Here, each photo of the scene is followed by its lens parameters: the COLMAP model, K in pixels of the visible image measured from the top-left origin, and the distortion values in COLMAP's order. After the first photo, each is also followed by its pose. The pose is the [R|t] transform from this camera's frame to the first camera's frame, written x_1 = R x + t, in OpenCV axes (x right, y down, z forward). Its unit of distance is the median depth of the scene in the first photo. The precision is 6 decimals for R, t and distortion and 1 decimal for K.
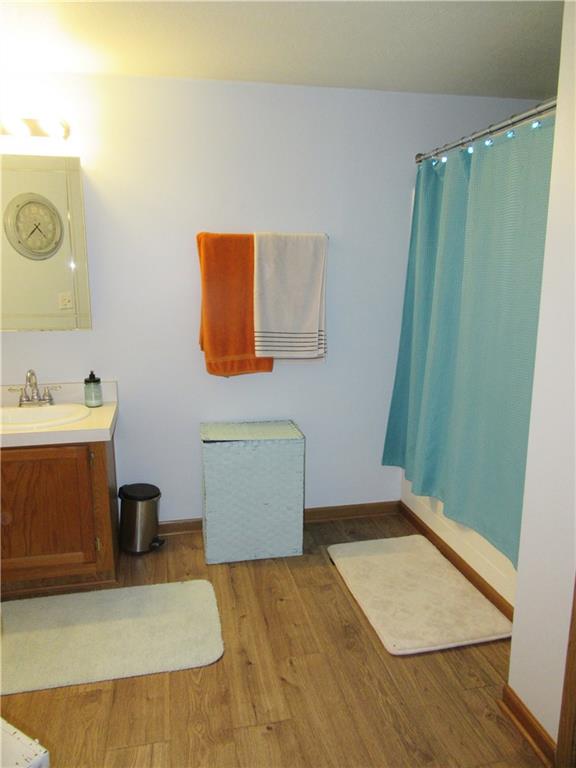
lens RADIAL K [[577.3, 0, 286.1], [0, 577.3, 372.6], [0, 0, 1]] dist [0.002721, -0.005116]
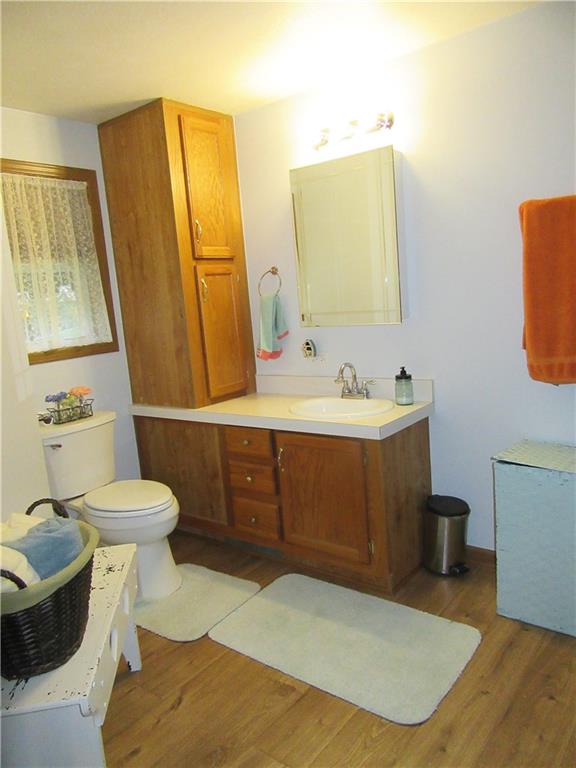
lens RADIAL K [[577.3, 0, 286.1], [0, 577.3, 372.6], [0, 0, 1]] dist [0.002721, -0.005116]
pose [[0.632790, 0.056855, -0.772234, 0.281284], [-0.063921, 0.997732, 0.021078, -0.001673], [0.771681, 0.036024, 0.634989, 0.250852]]
